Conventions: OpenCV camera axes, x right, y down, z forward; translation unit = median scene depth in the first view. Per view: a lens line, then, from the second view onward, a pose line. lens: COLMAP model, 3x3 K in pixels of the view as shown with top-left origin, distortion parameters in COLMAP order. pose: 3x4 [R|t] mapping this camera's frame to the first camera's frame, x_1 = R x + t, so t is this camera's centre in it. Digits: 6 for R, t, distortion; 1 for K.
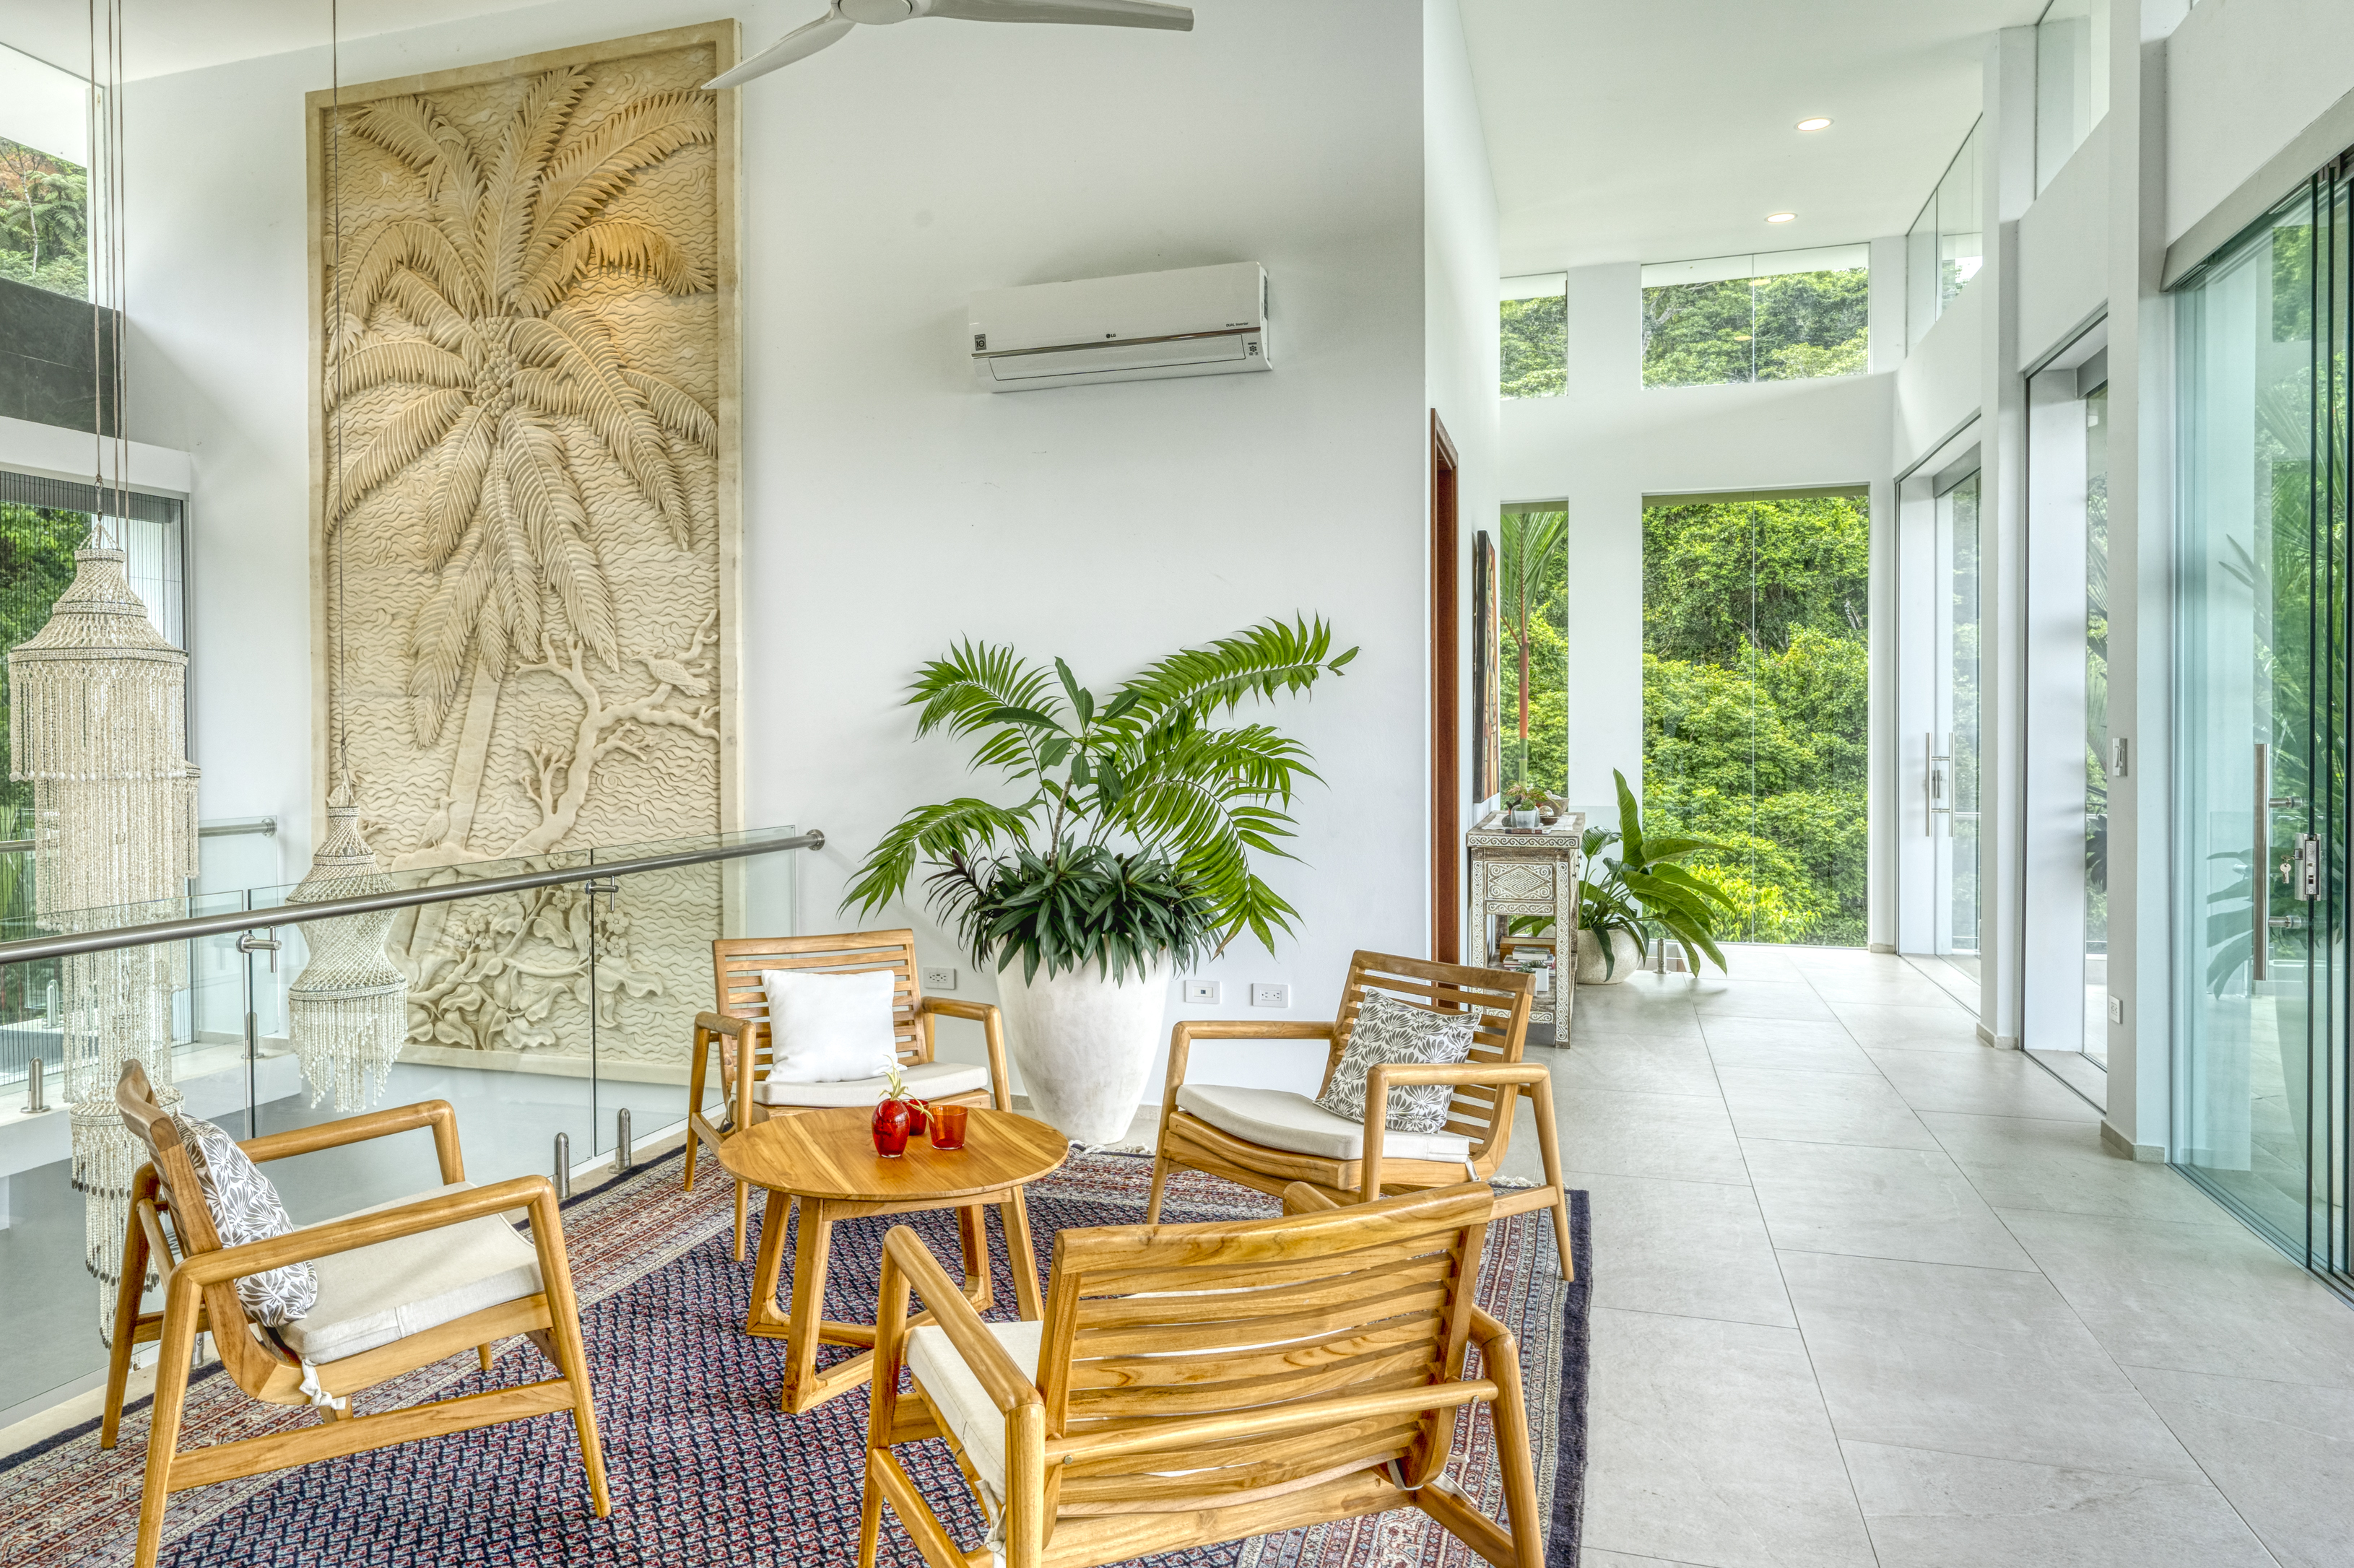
lens RADIAL K [[1691.1, 0, 1177.0], [0, 1691.1, 784.0], [0, 0, 1]] dist [-0.004136, -0.002202]
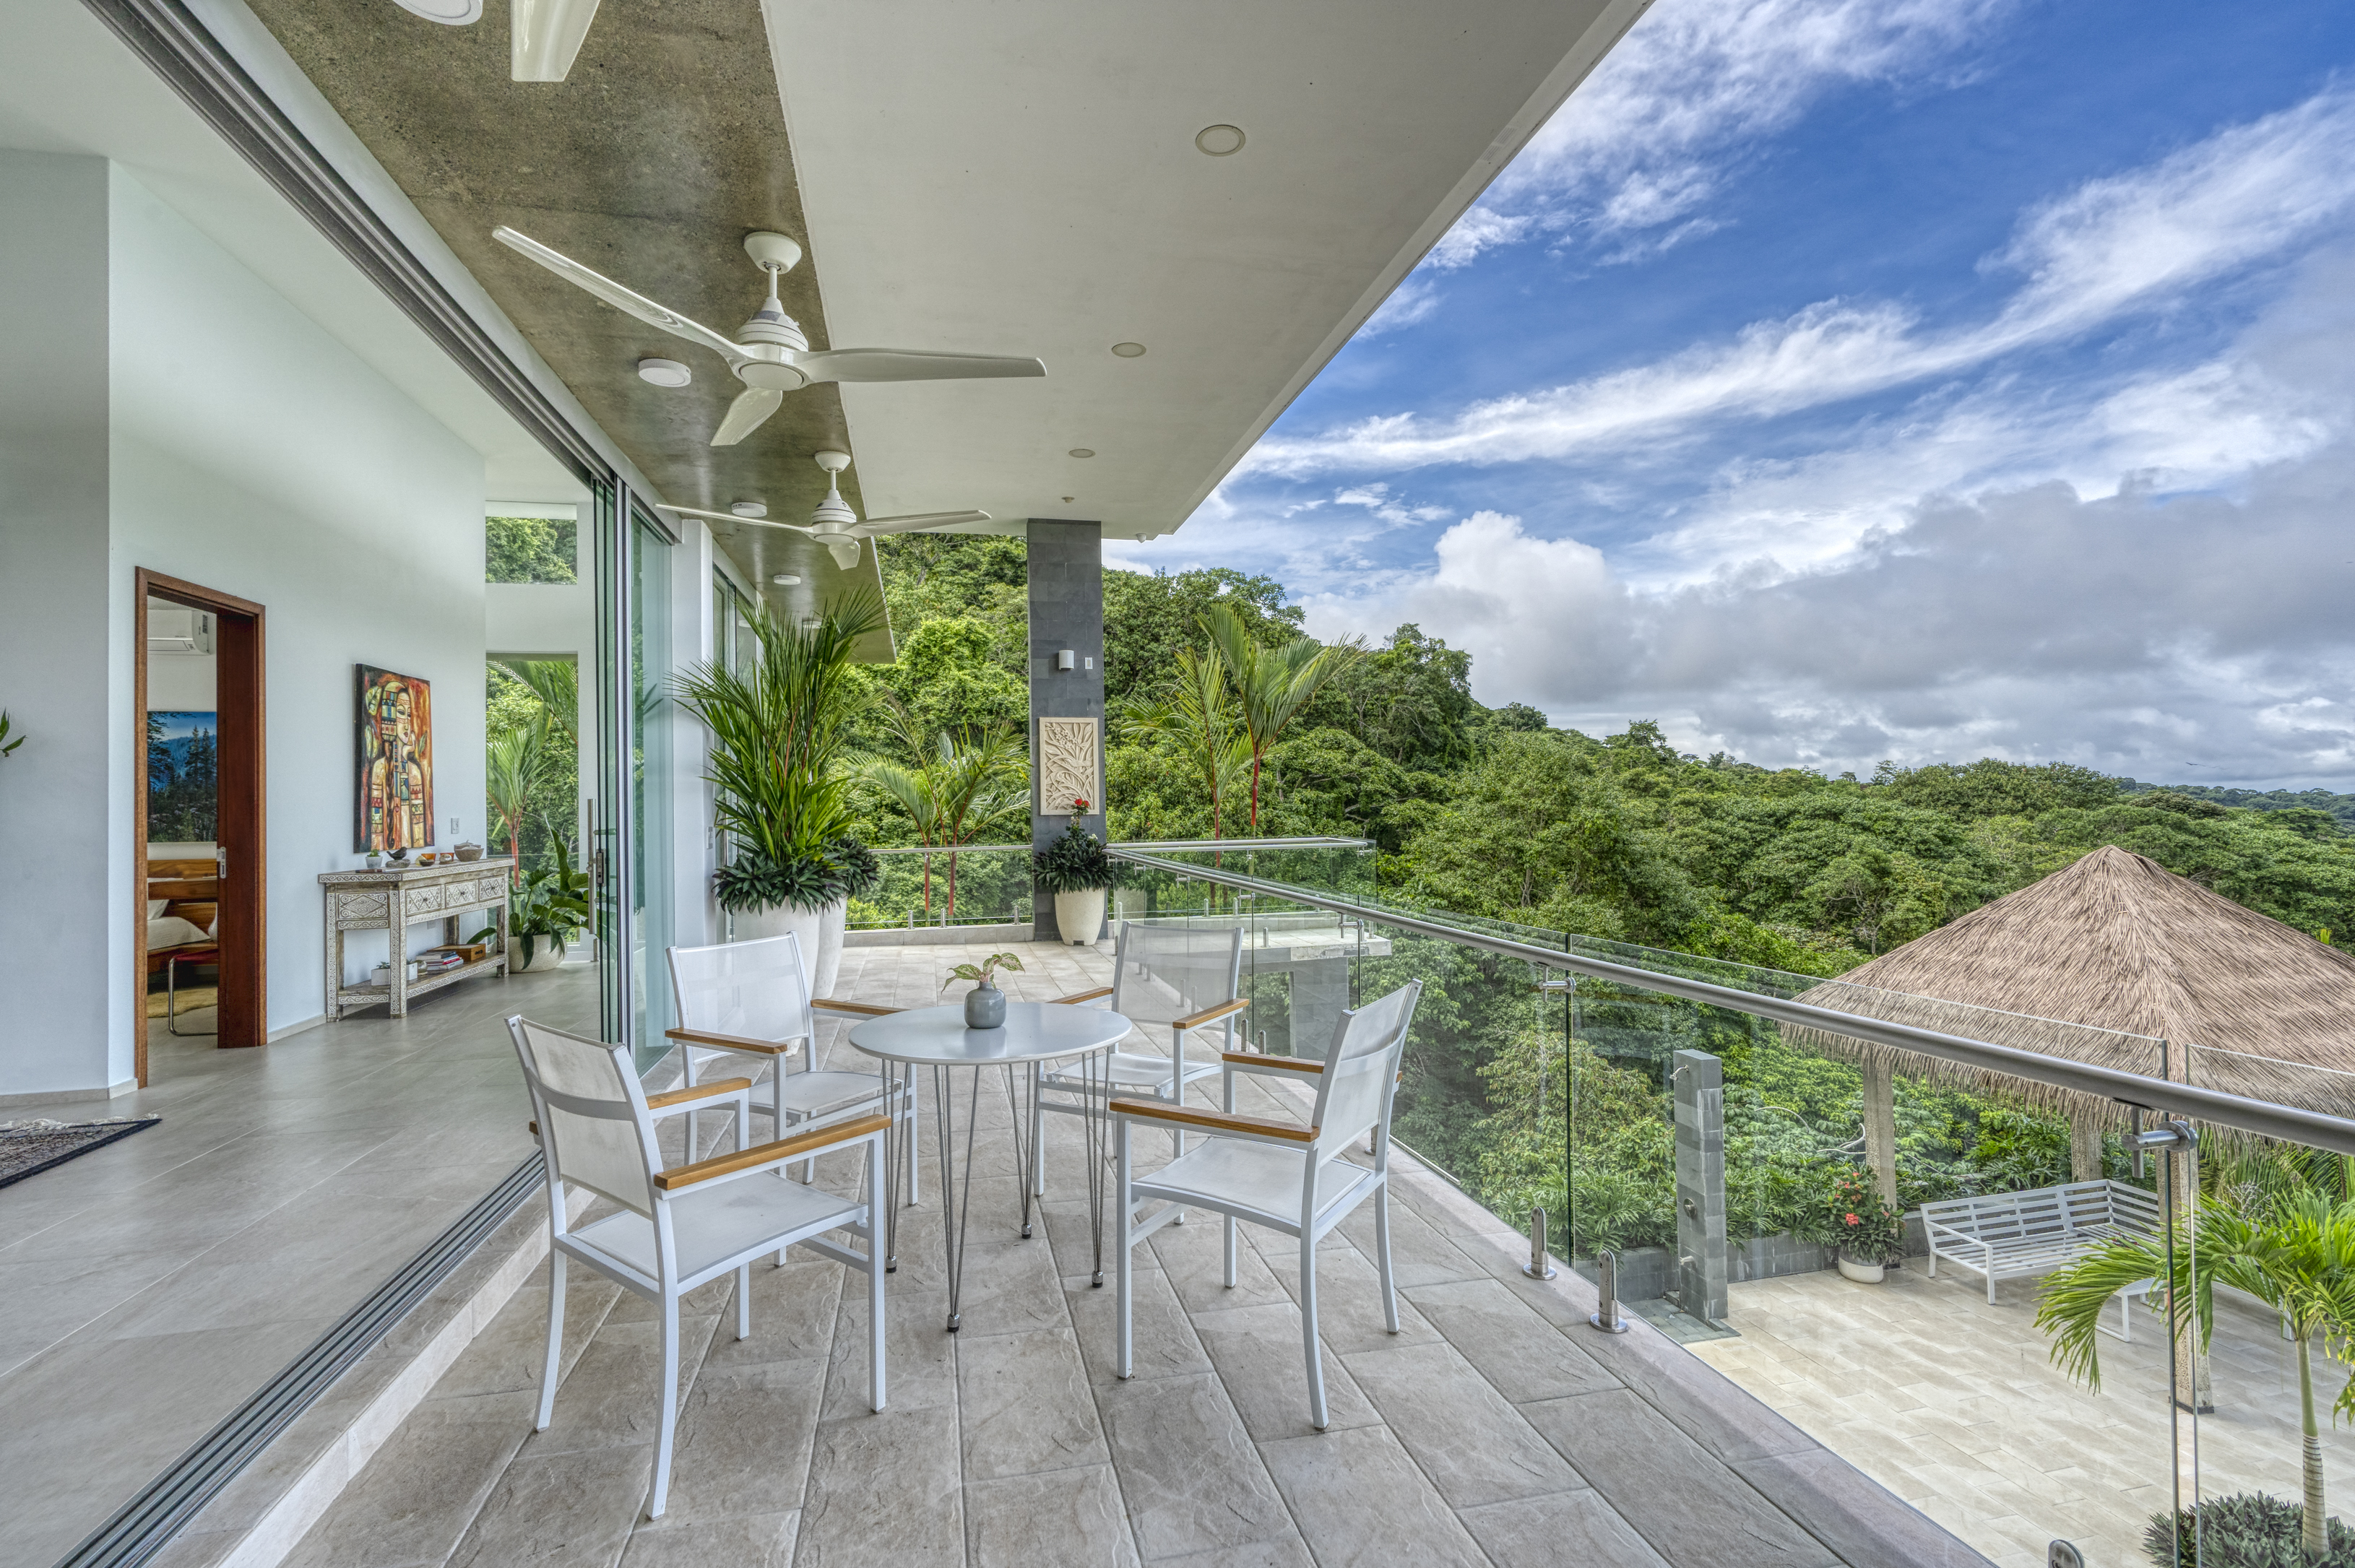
lens RADIAL K [[1060.7, 0, 1177.5], [0, 1060.7, 784.0], [0, 0, 1]] dist [-0.013571, 0.000162]
pose [[0.884845, 0.006118, 0.465845, 0.362878], [0.021101, 0.998361, -0.053191, 0.014396], [-0.465407, 0.056896, 0.883266, -0.121640]]
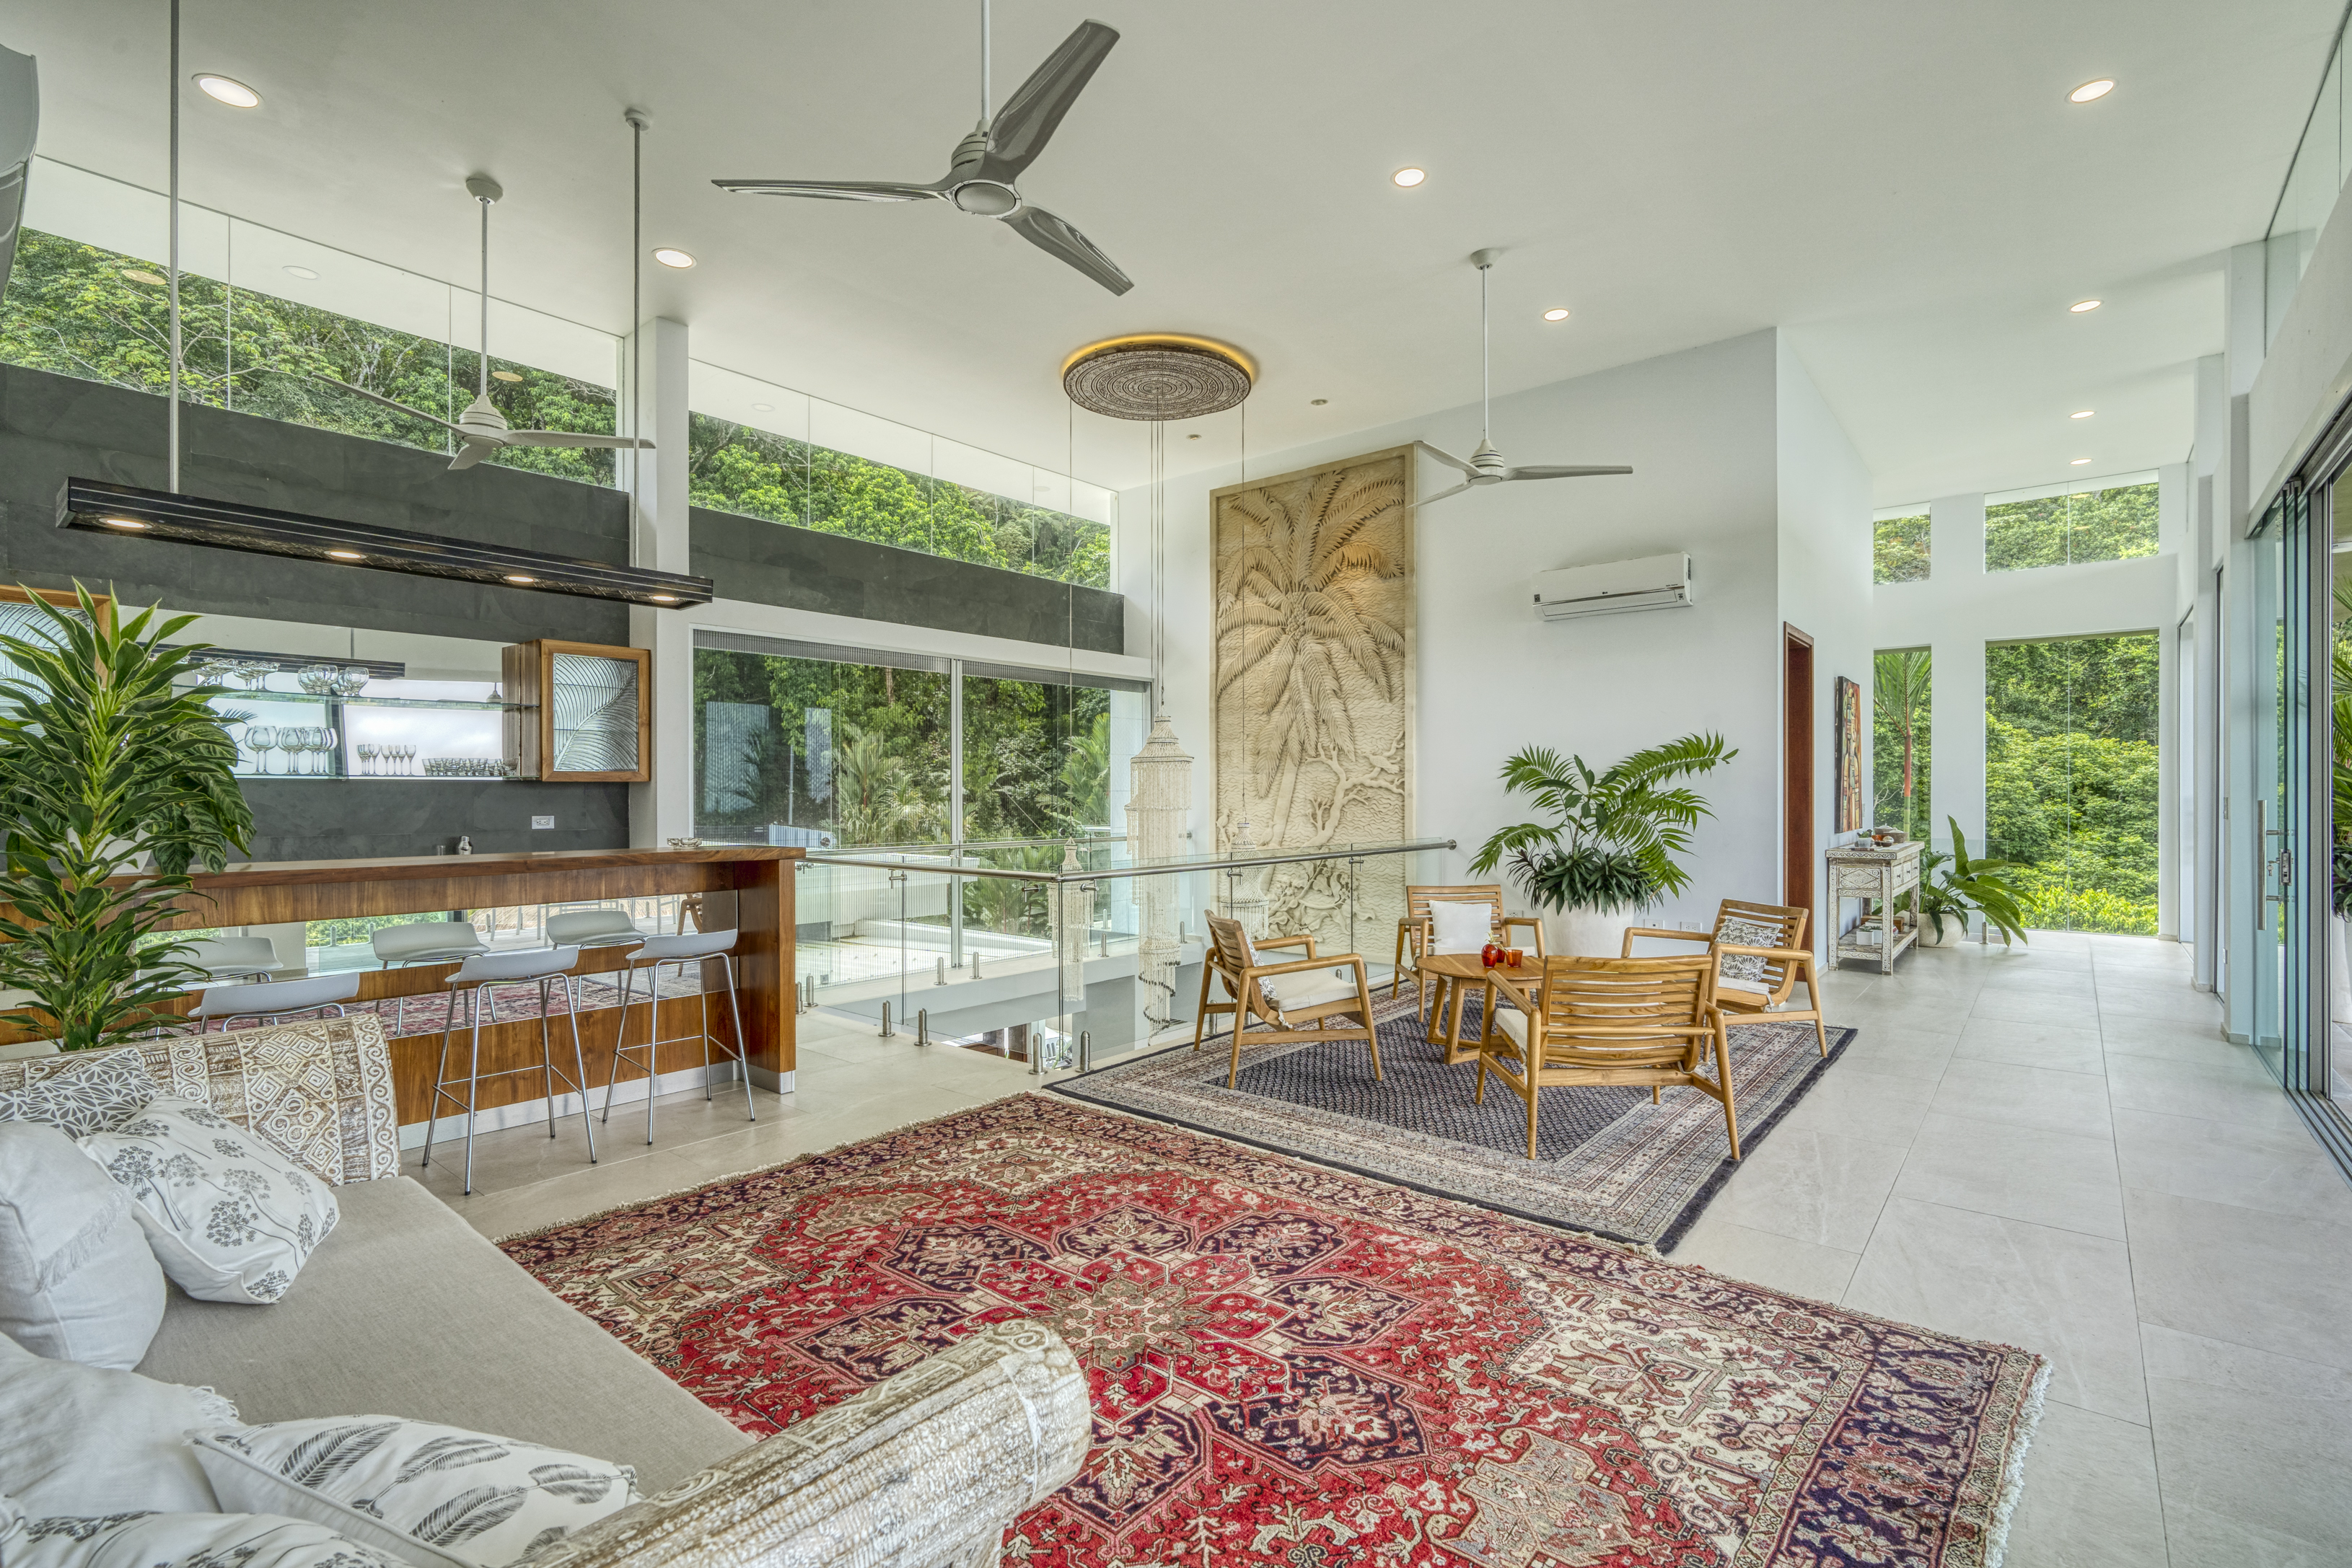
lens RADIAL K [[1059.3, 0, 1176.0], [0, 1059.3, 784.0], [0, 0, 1]] dist [-0.013571, 0.000162]
pose [[0.897672, 0.000149, -0.440664, 0.044242], [-0.016548, 0.999306, -0.033372, 0.007769], [0.440353, 0.037249, 0.897052, -0.263012]]
